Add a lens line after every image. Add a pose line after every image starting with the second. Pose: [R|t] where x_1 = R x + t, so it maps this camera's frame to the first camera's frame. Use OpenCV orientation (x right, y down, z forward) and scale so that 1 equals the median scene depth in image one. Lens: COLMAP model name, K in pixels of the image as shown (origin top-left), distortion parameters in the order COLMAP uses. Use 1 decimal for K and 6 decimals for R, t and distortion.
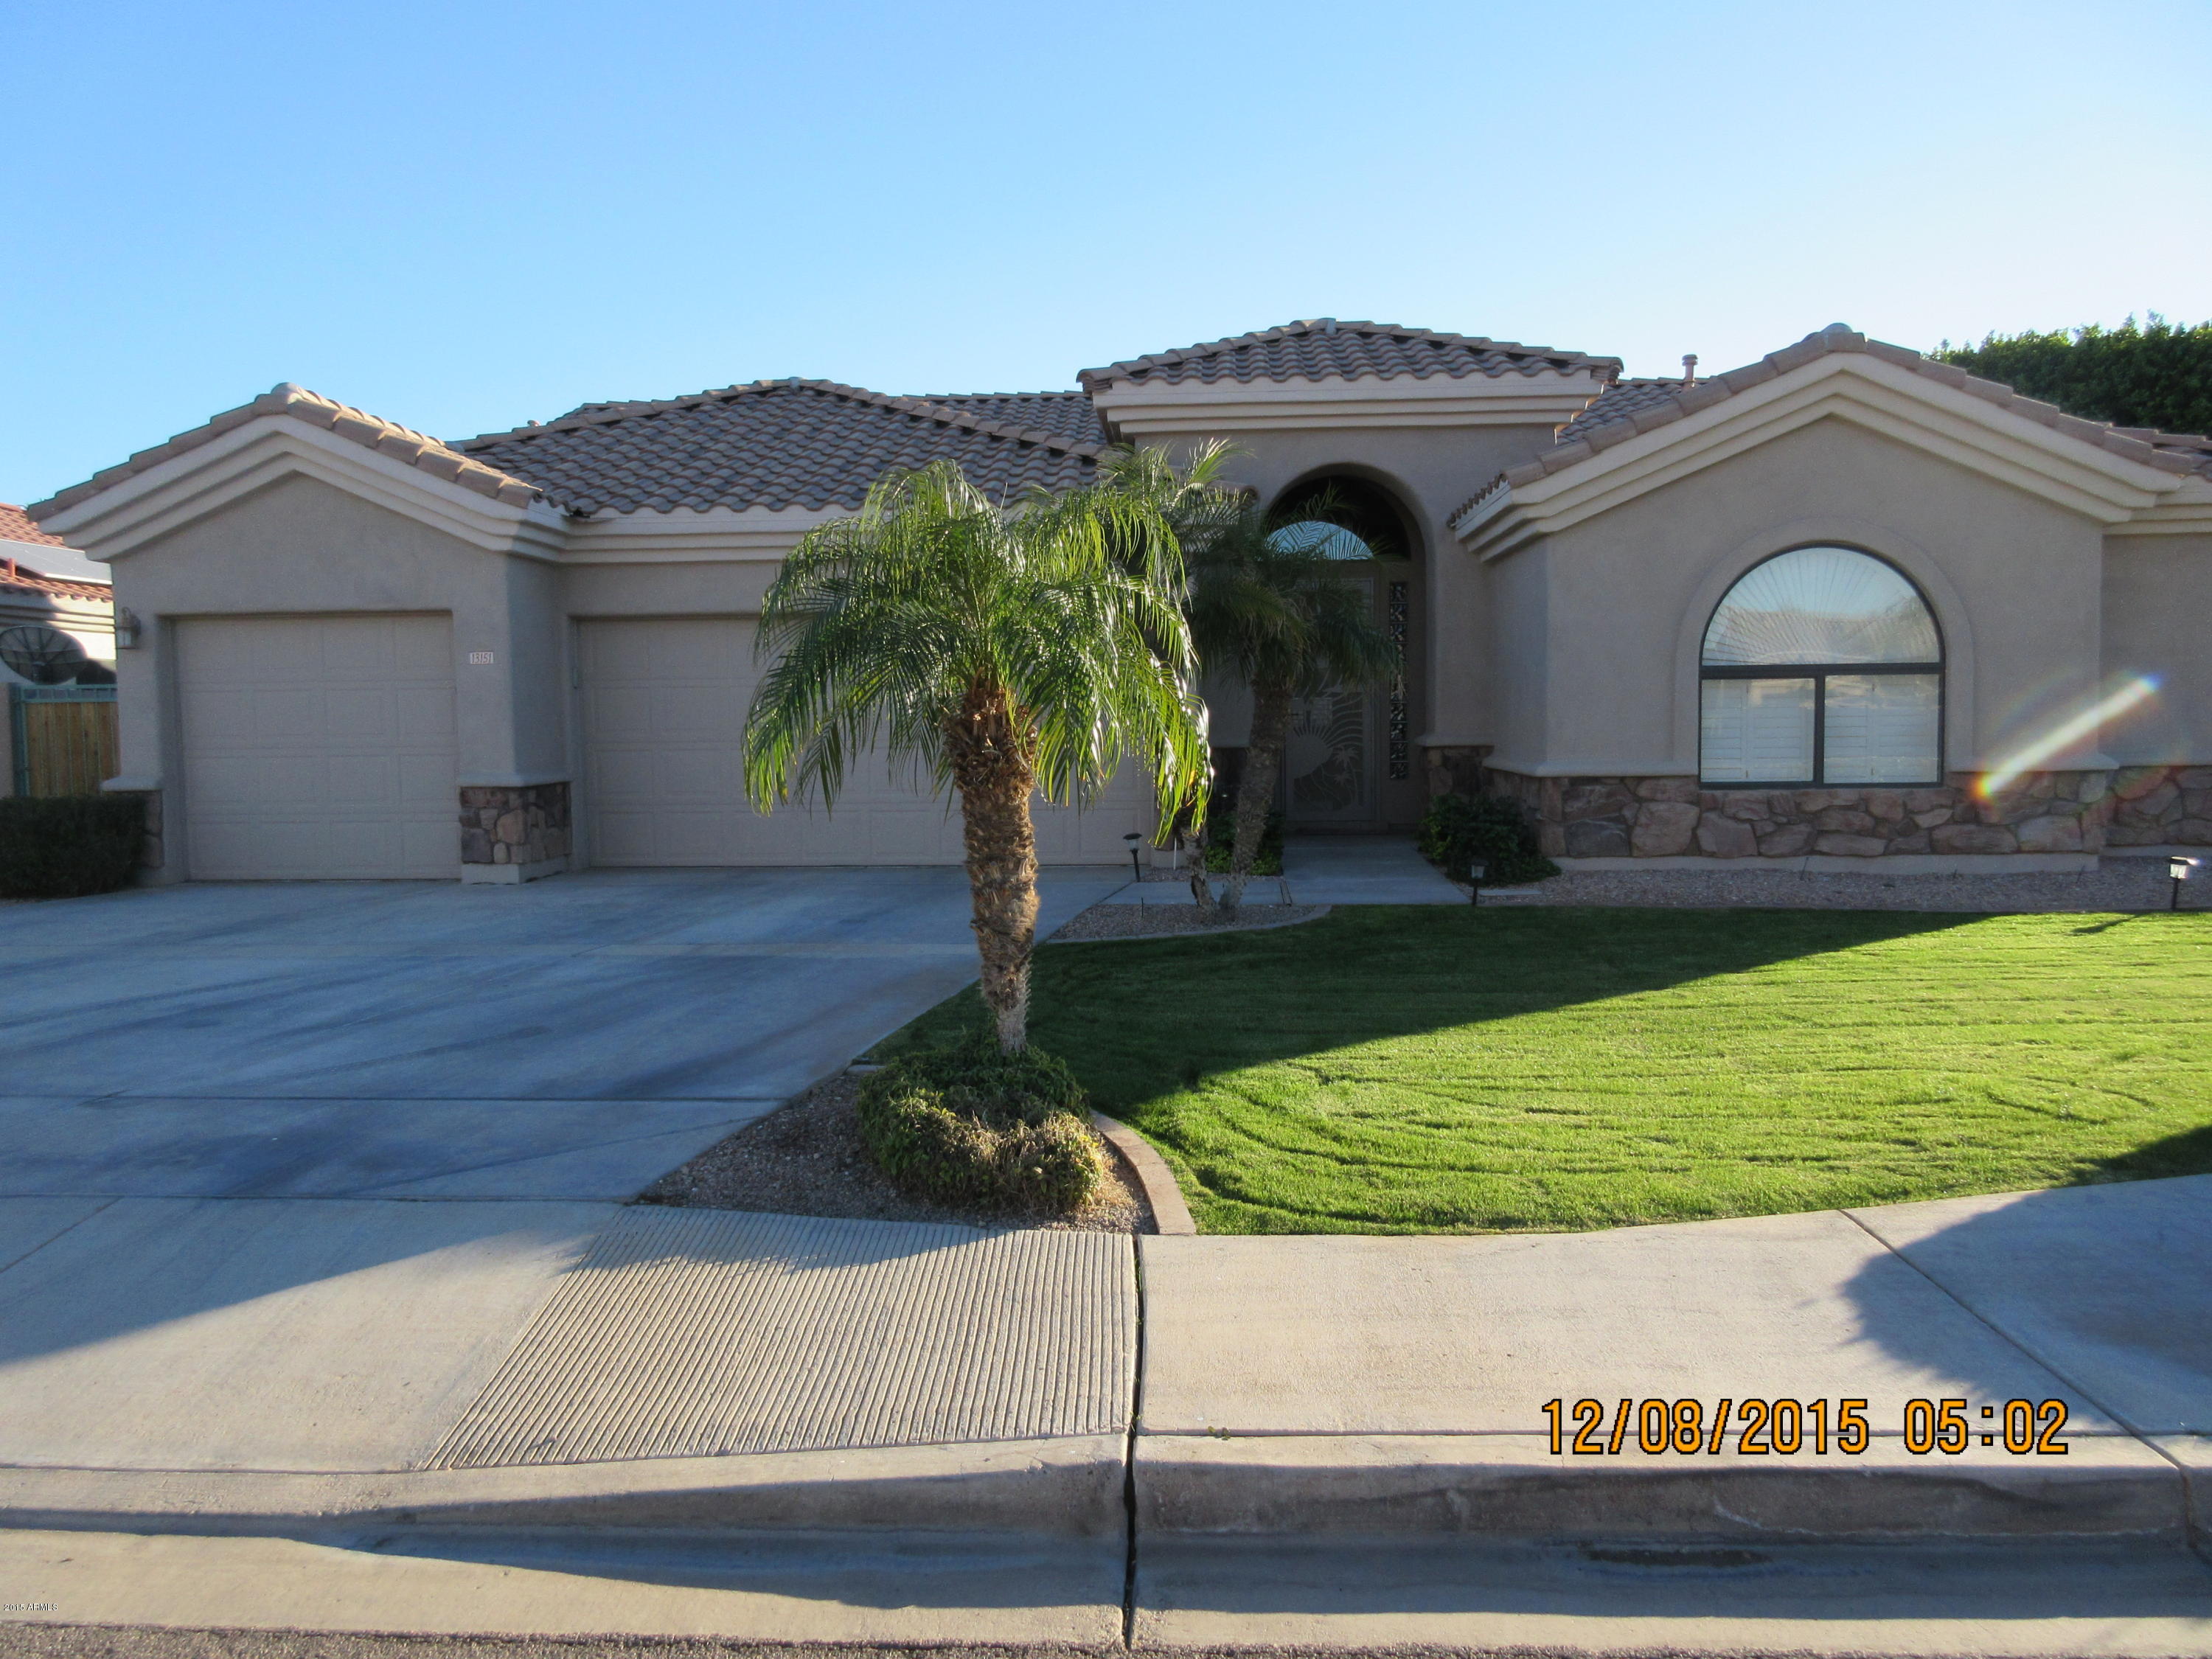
lens RADIAL K [[1634.1, 0, 1103.7], [0, 1634.1, 829.2], [0, 0, 1]] dist [-0.001831, 0.000875]
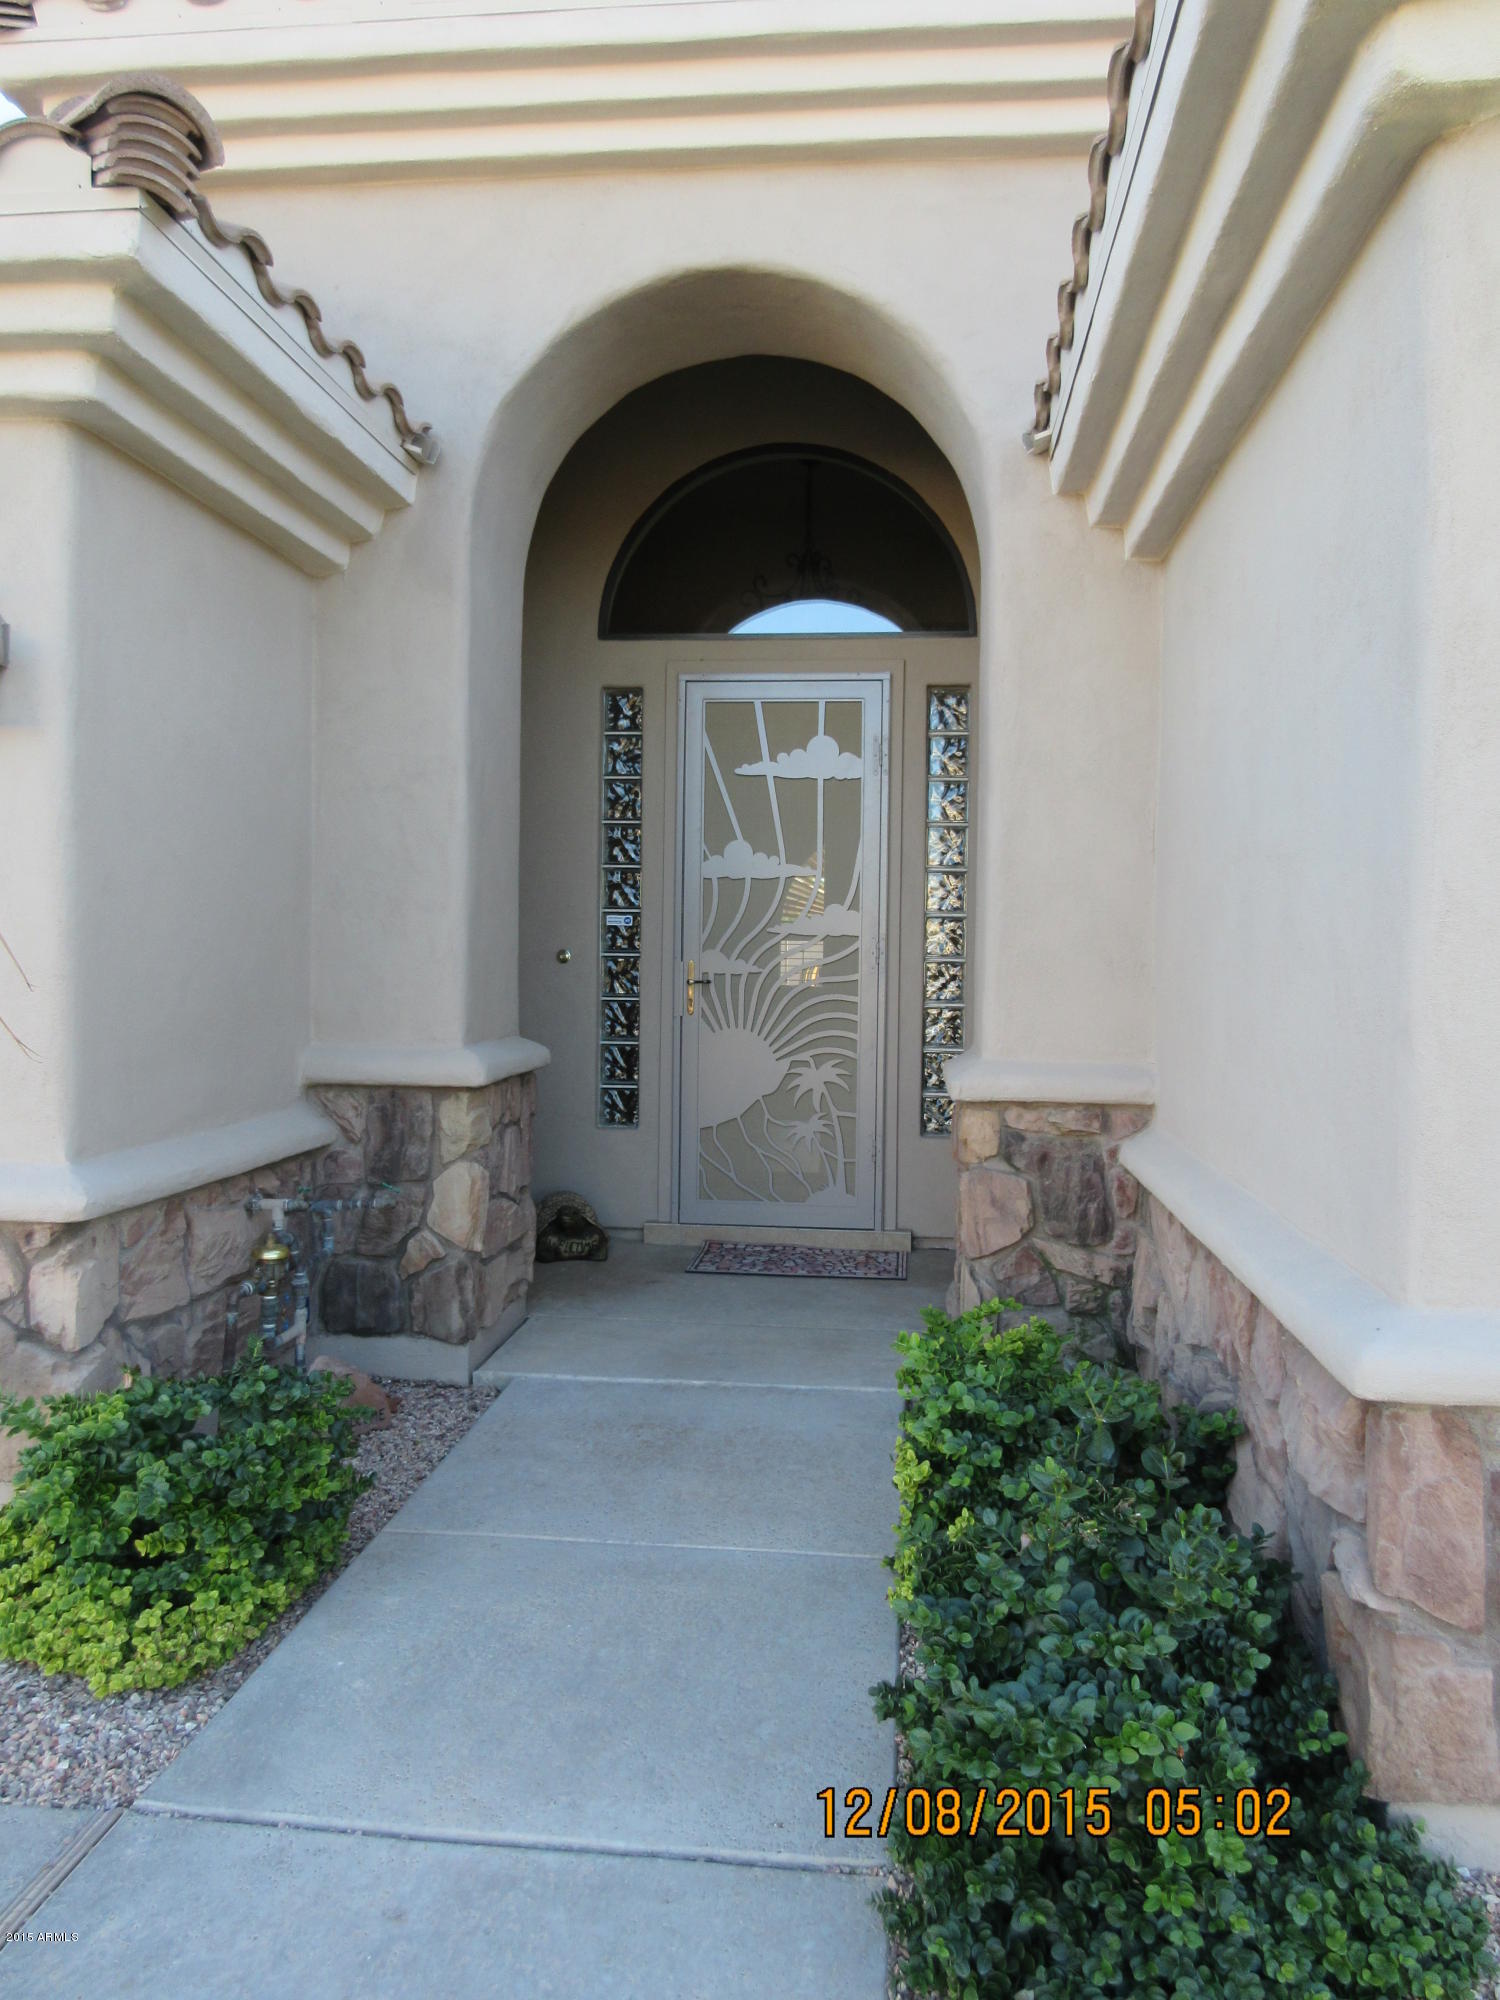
lens RADIAL K [[1477.5, 0, 749.0], [0, 1477.5, 1004.7], [0, 0, 1]] dist [-0.001831, 0.000875]
pose [[0.998625, 0.025783, -0.045644, 0.201191], [-0.027181, 0.999172, -0.030278, -0.071381], [0.044826, 0.031477, 0.998499, 0.825339]]
